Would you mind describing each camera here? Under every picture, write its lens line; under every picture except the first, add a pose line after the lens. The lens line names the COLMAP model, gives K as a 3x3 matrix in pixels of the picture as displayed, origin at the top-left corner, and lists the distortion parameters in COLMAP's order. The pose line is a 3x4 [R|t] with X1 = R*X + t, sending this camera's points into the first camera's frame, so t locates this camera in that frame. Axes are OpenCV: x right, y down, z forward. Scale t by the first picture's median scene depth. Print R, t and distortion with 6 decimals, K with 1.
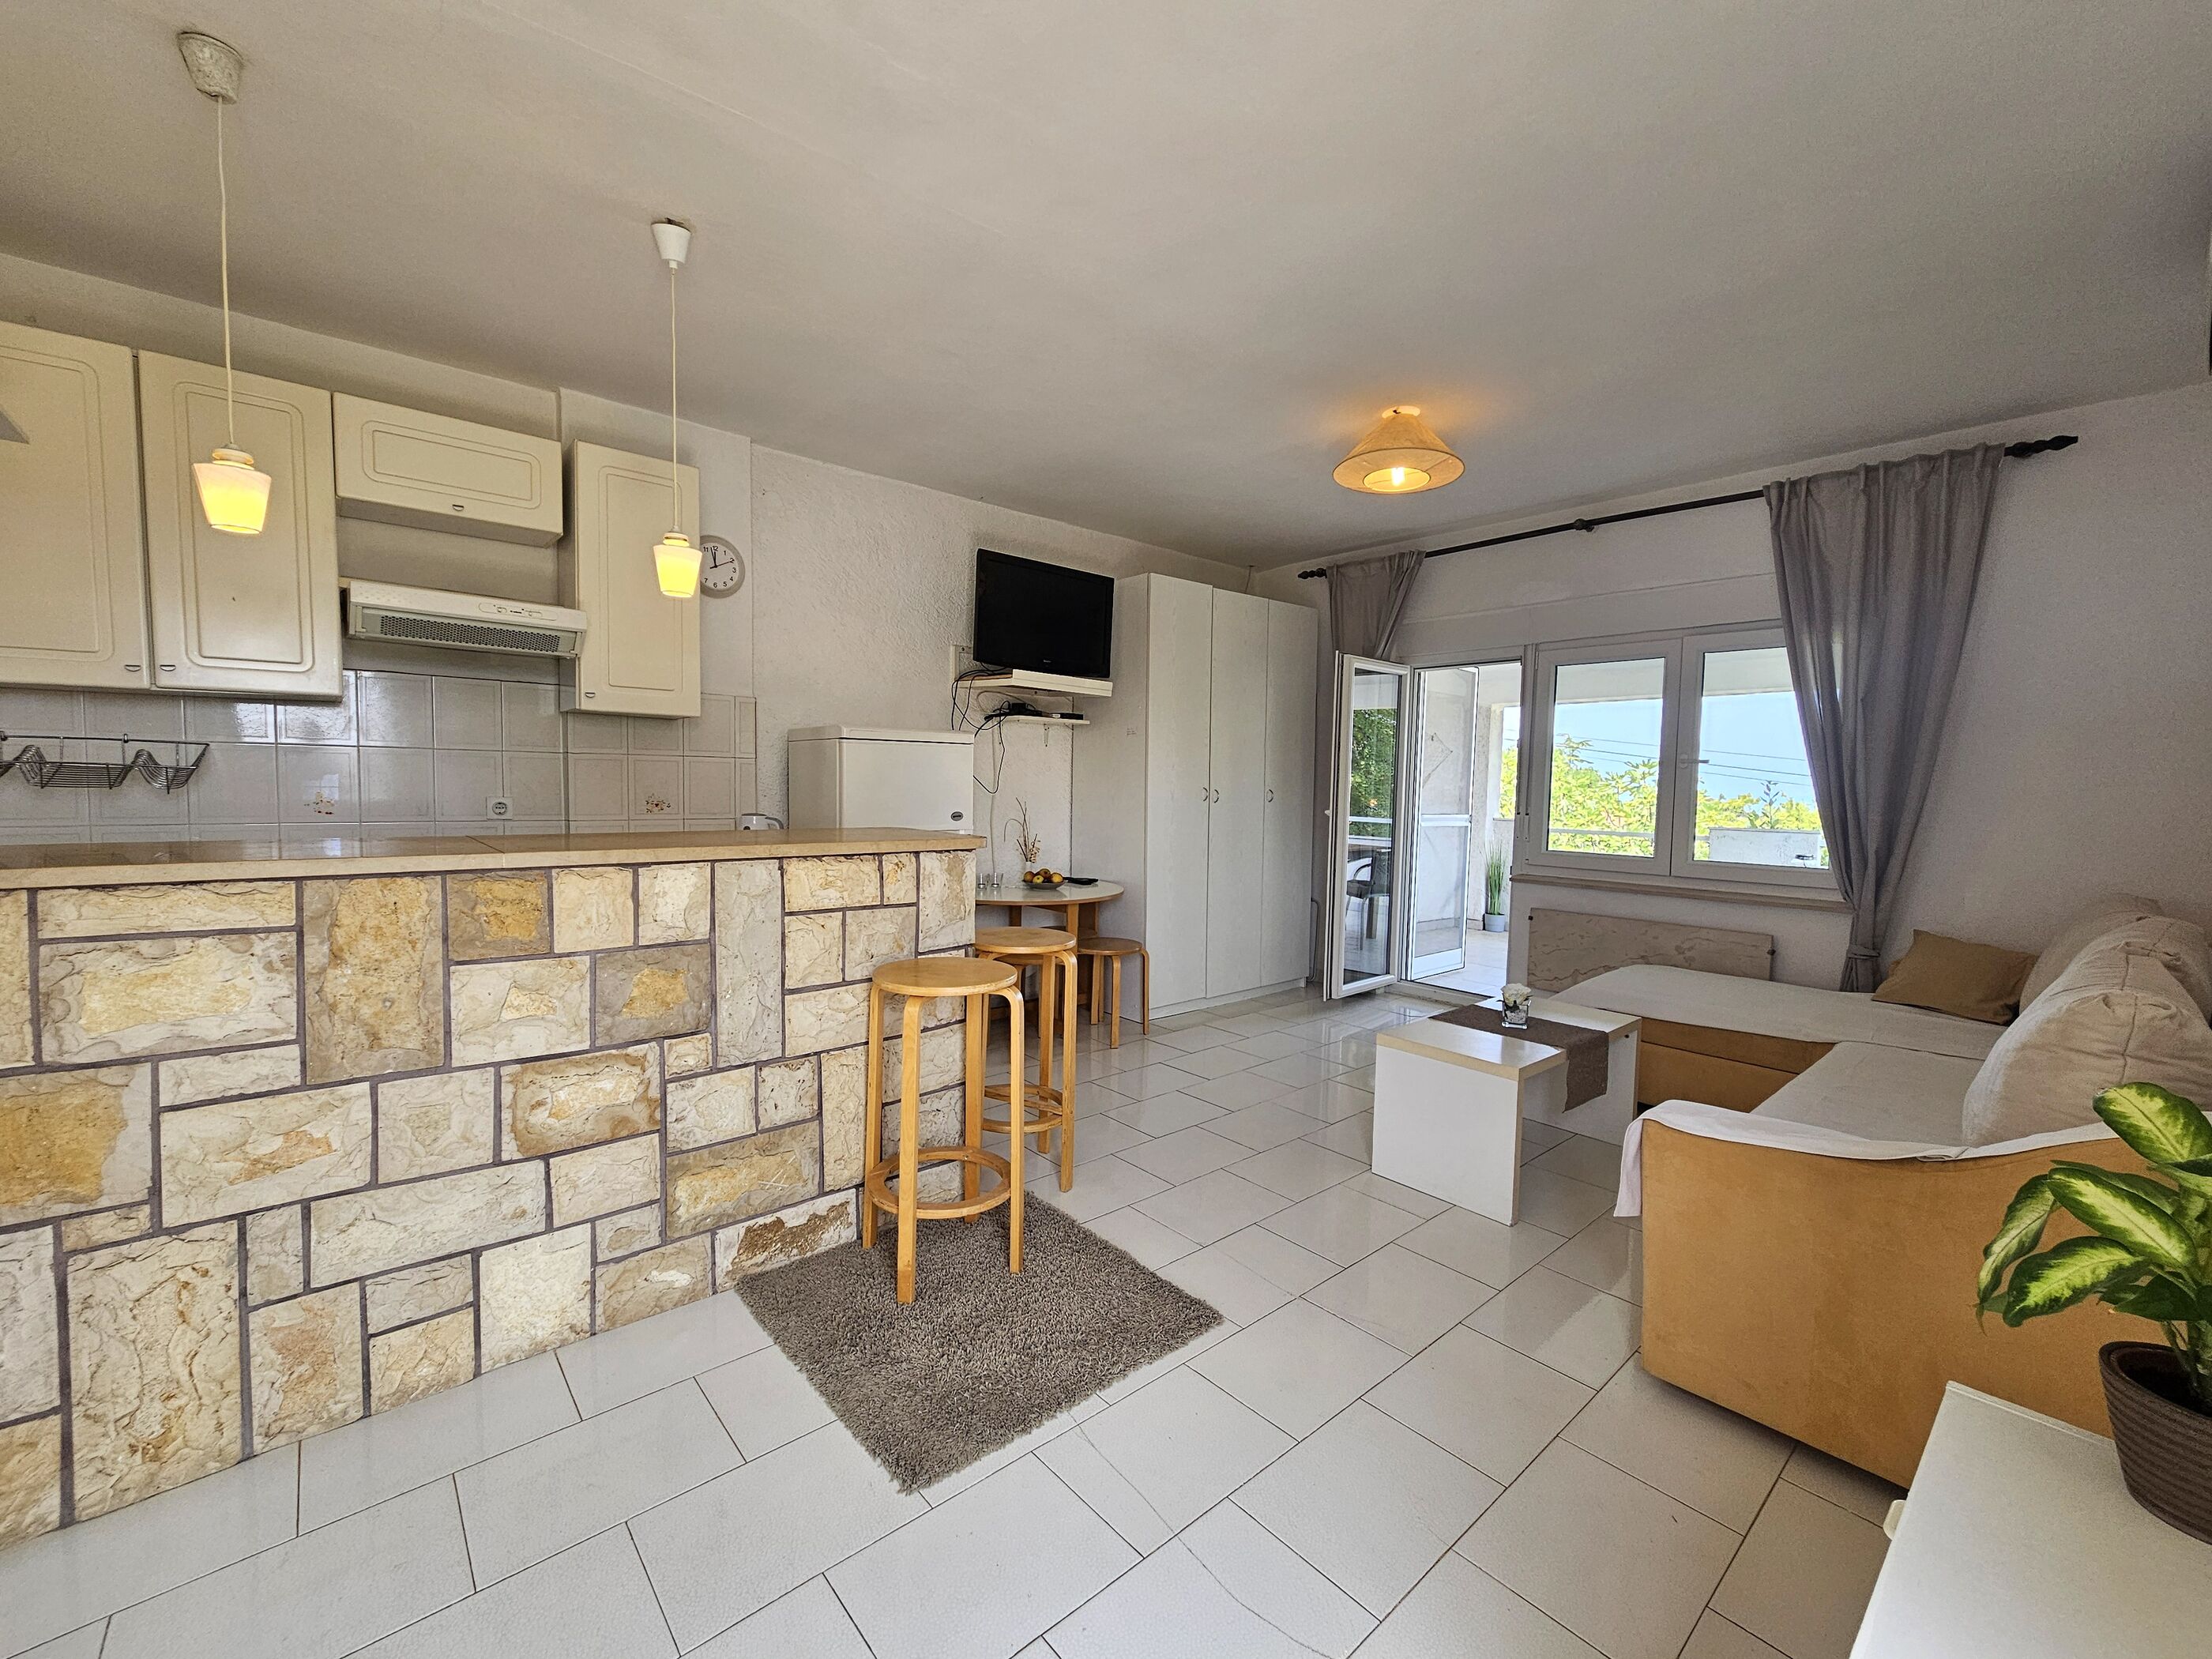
lens RADIAL K [[910.1, 0, 1096.1], [0, 910.1, 836.9], [0, 0, 1]] dist [0.000770, 0.000246]
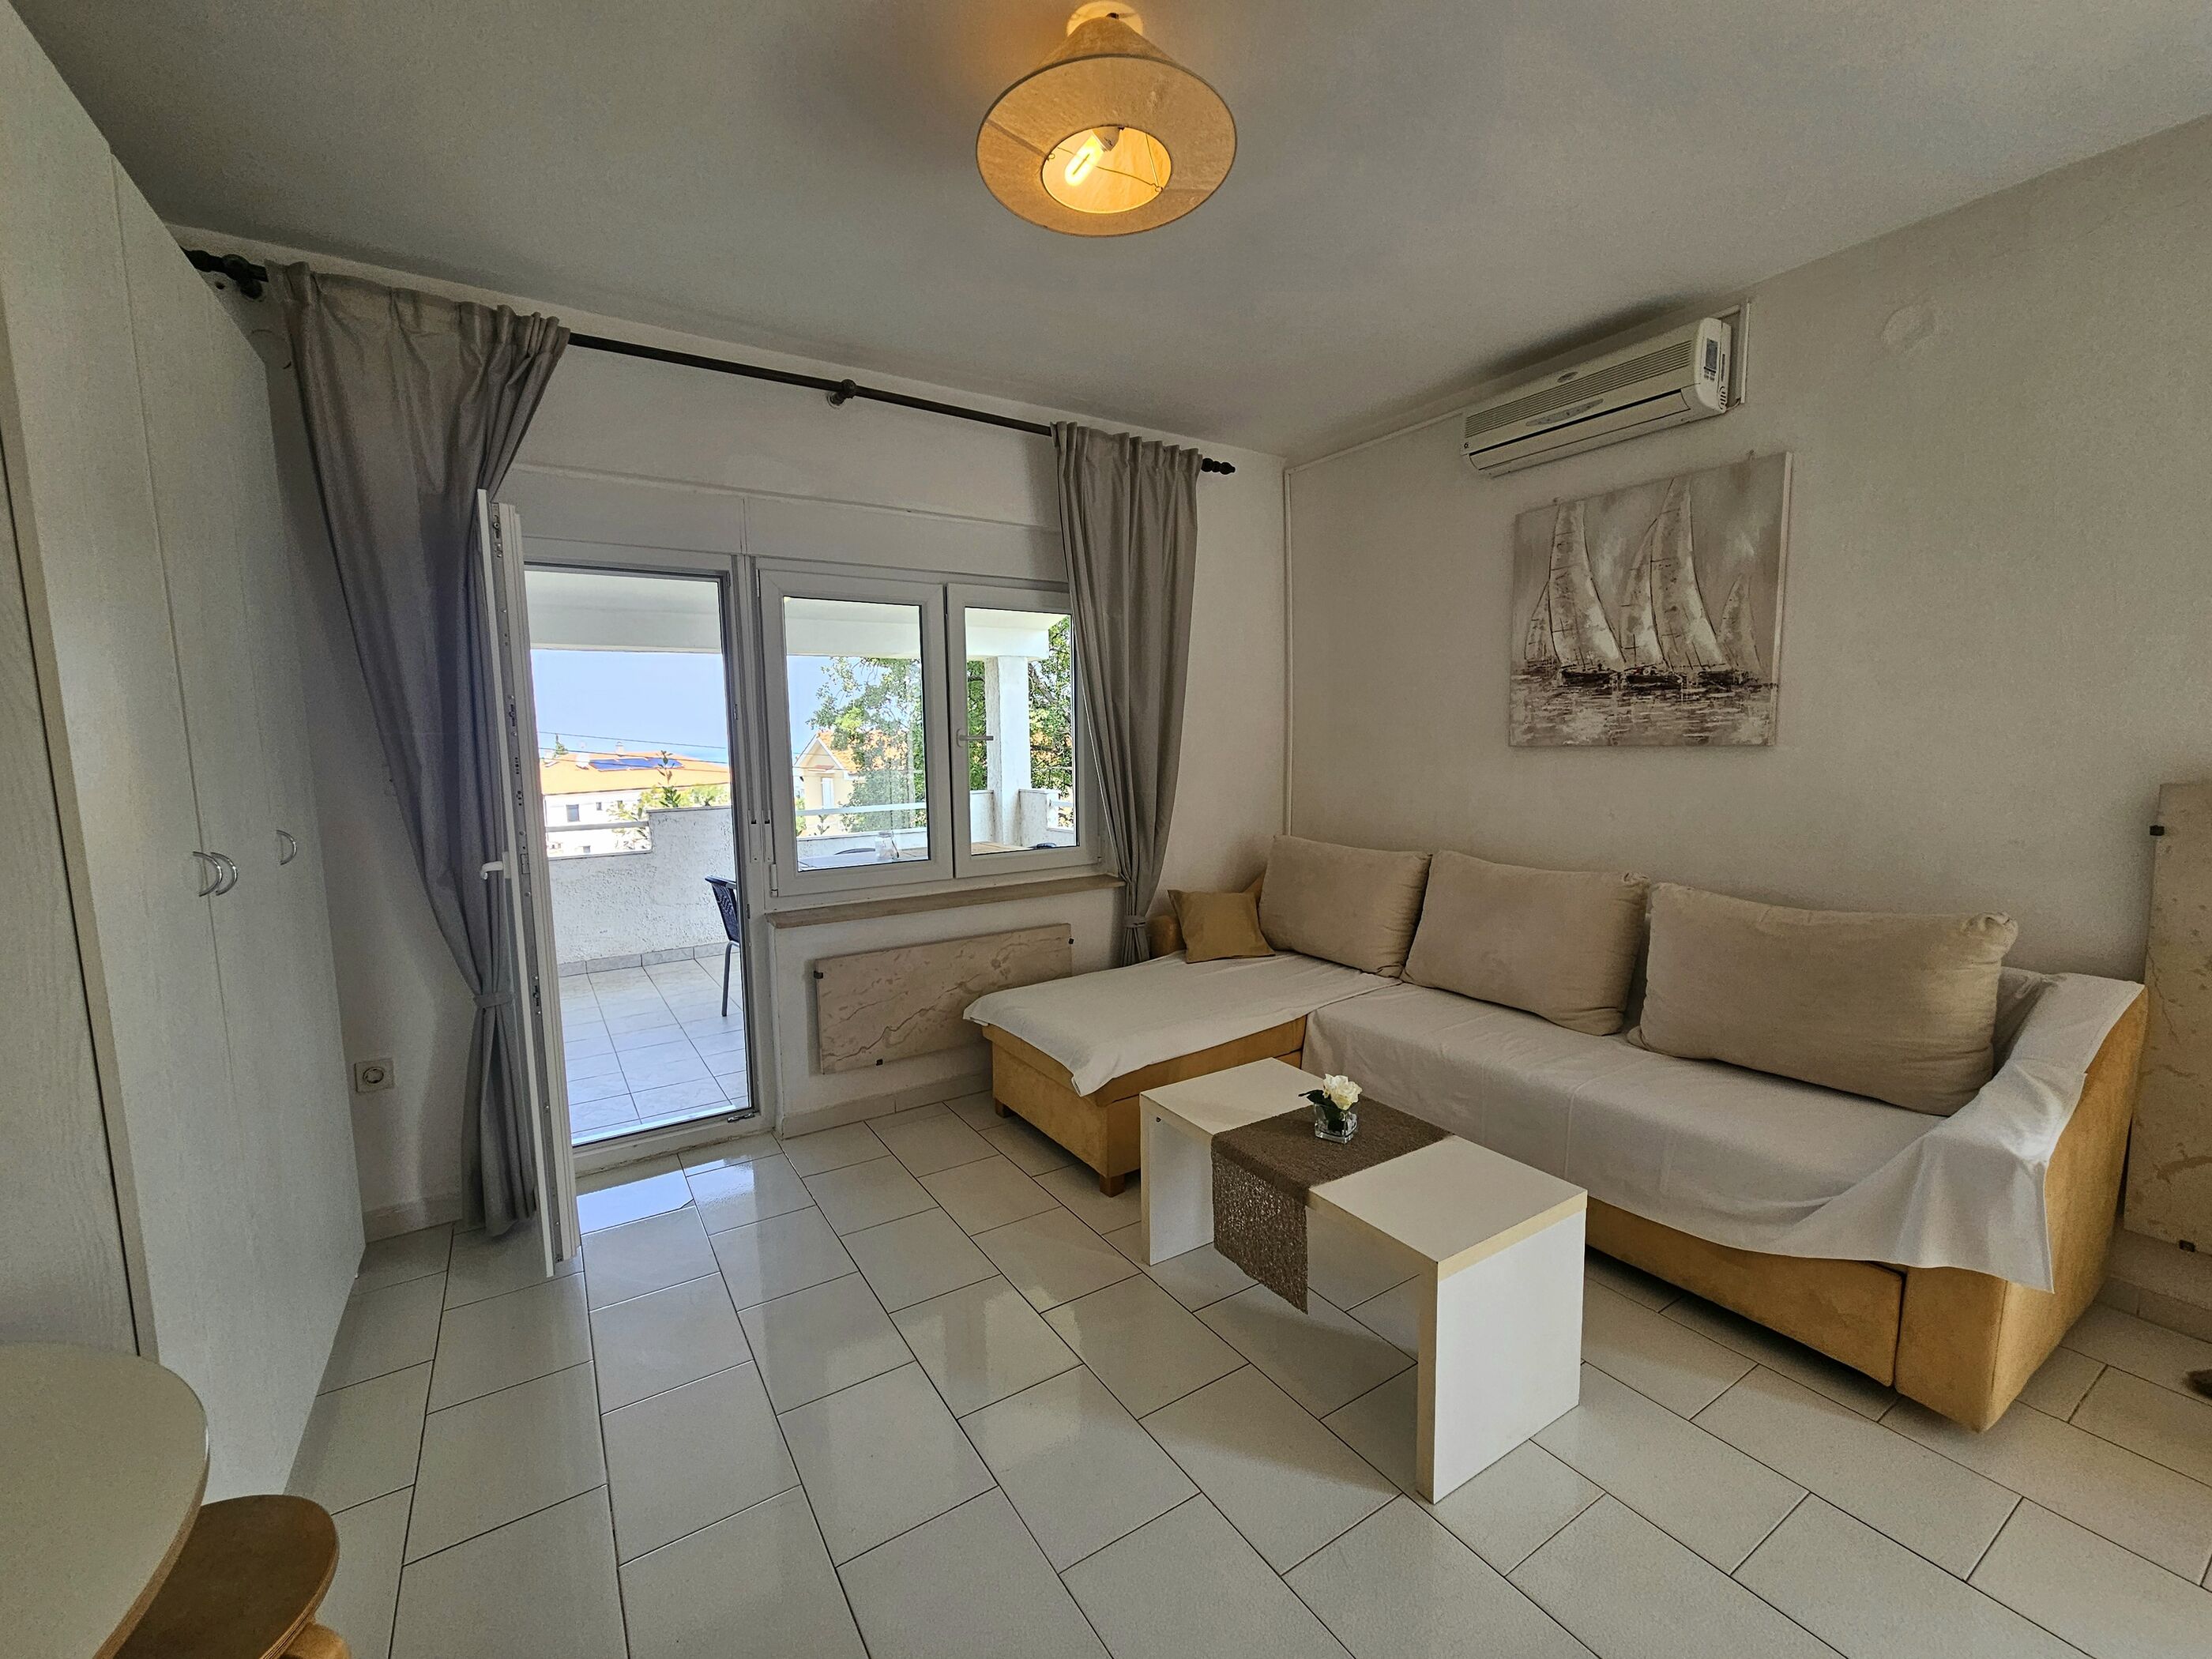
lens RADIAL K [[910.1, 0, 1096.1], [0, 910.1, 836.9], [0, 0, 1]] dist [0.000770, 0.000246]
pose [[0.147998, -0.131623, 0.980190, -0.147247], [0.083033, 0.989259, 0.120304, -0.082322], [-0.985496, 0.063583, 0.157338, 0.743399]]
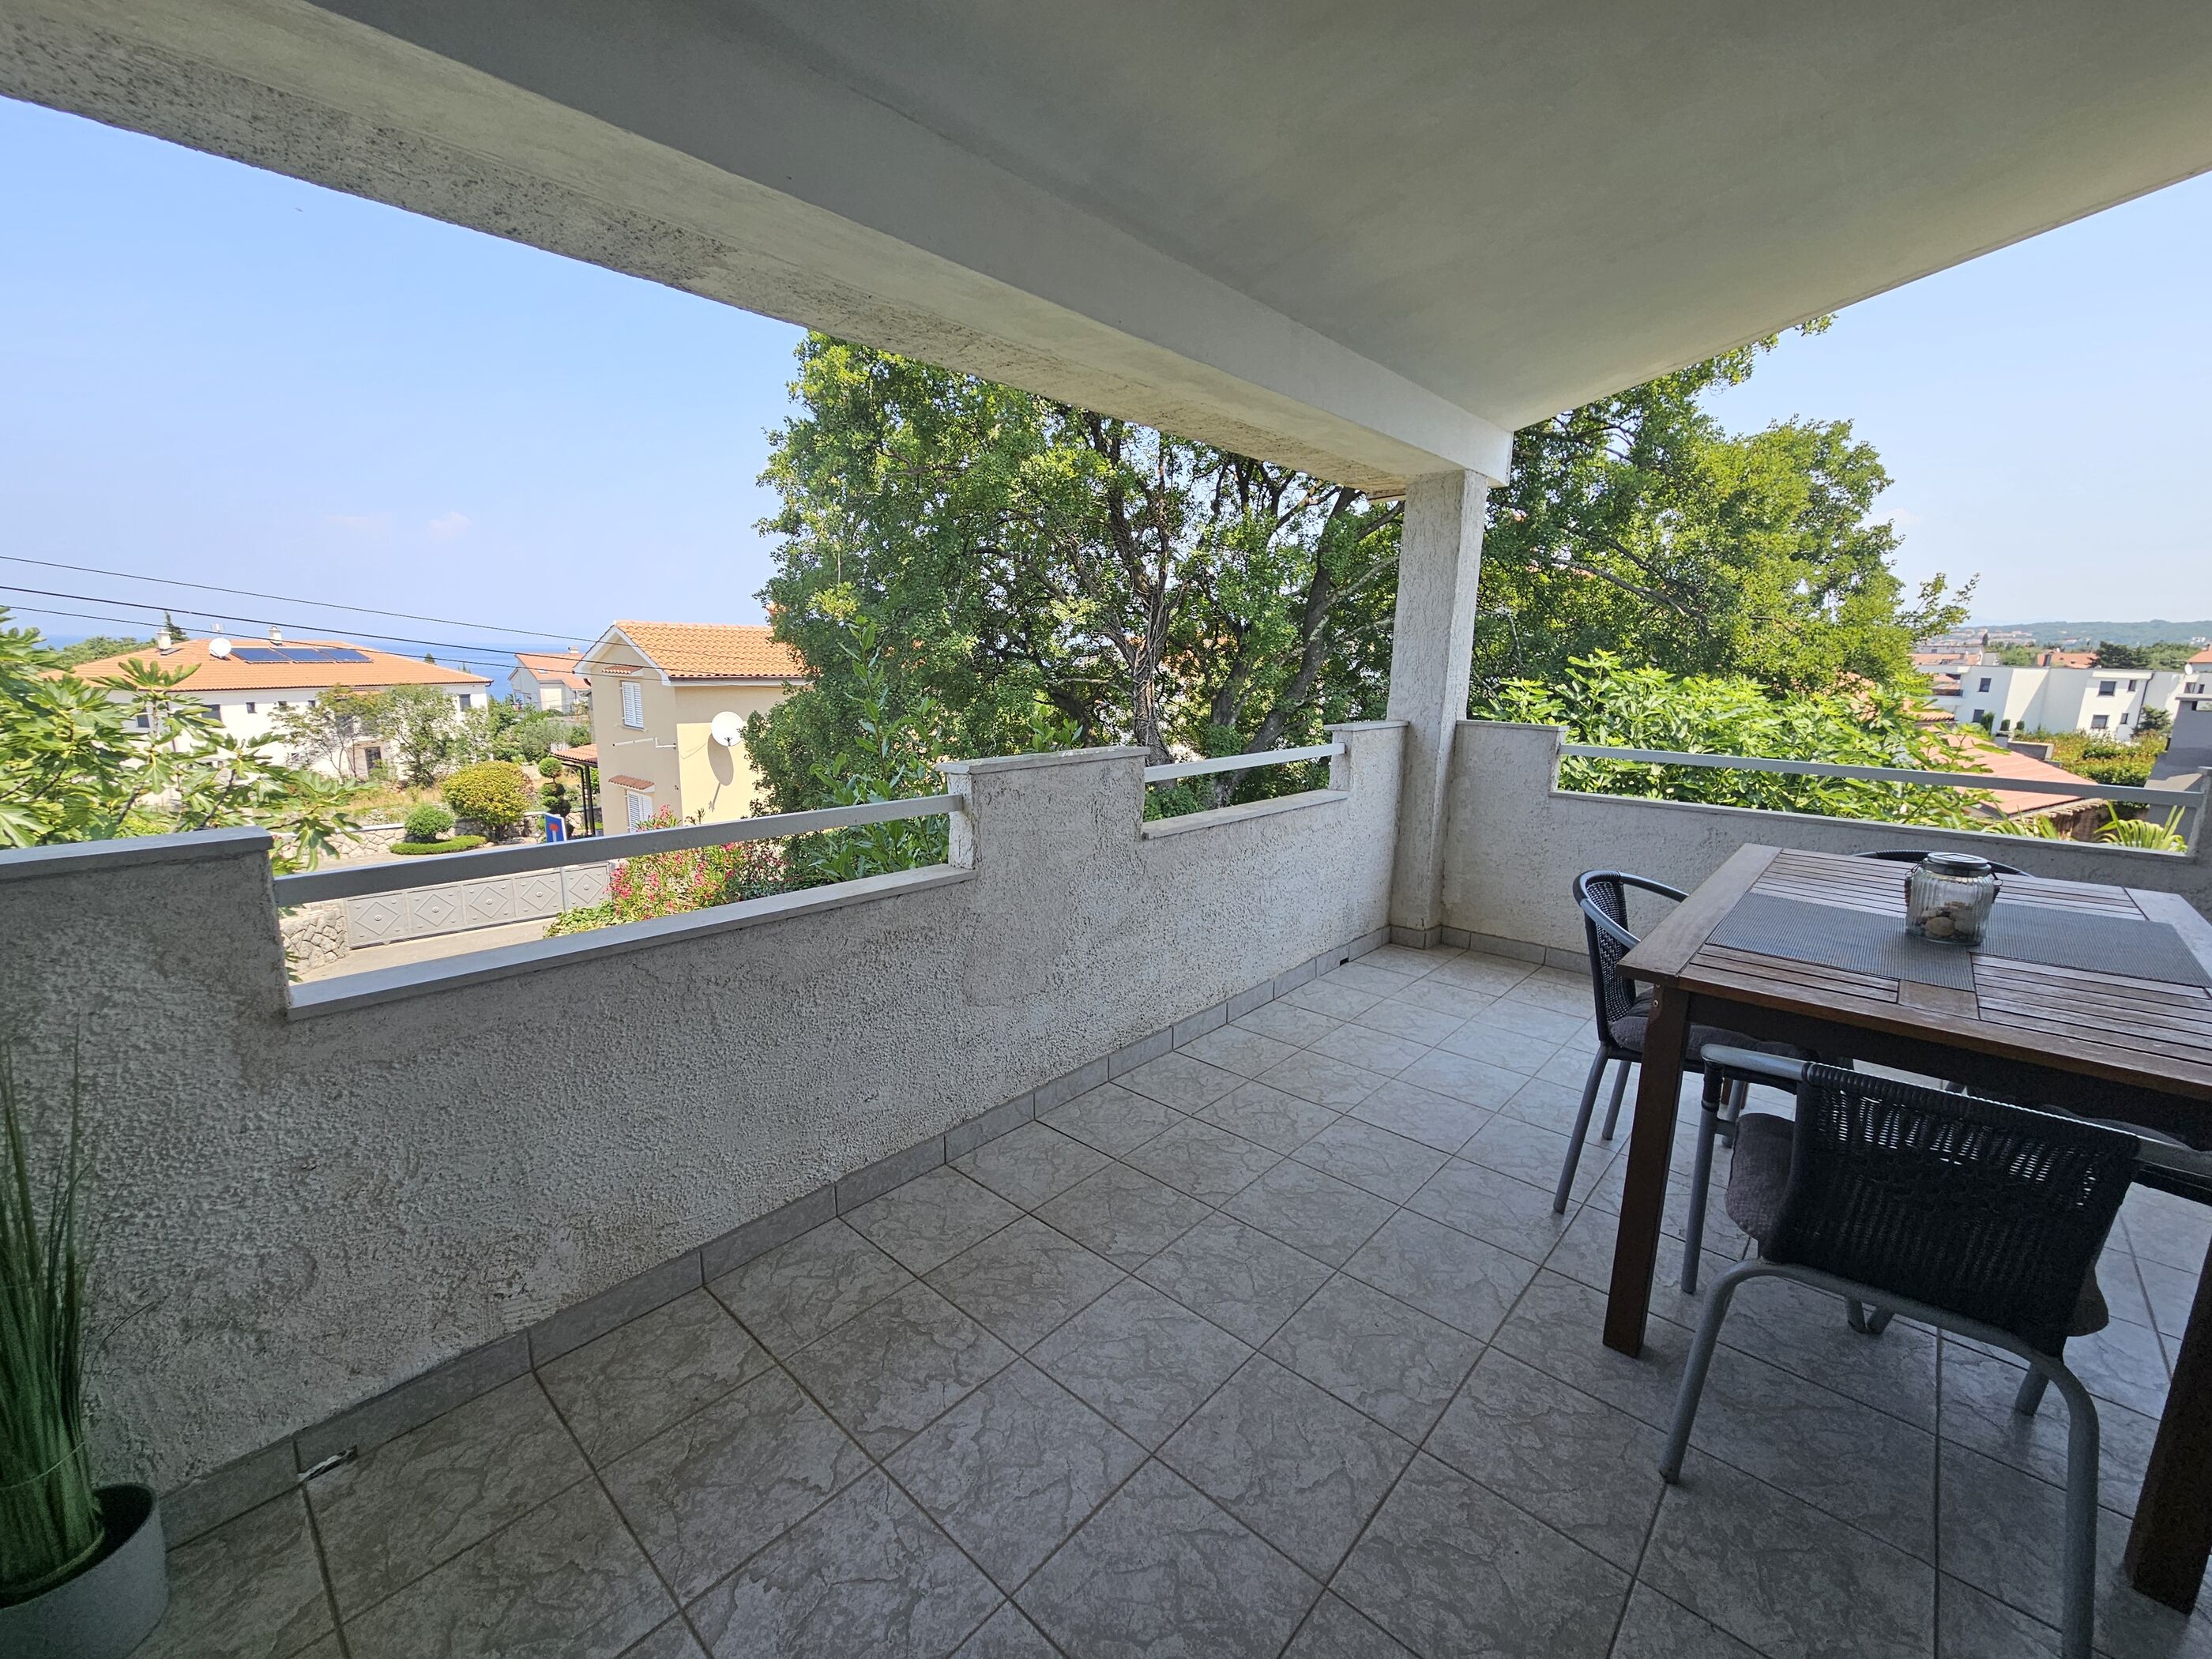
lens RADIAL K [[907.2, 0, 1106.0], [0, 907.2, 829.5], [0, 0, 1]] dist [0.000695, 0.000083]
pose [[-0.112799, -0.215094, 0.970057, 0.223866], [0.038205, 0.974627, 0.220550, -0.086826], [-0.992883, 0.061939, -0.101719, 1.179059]]
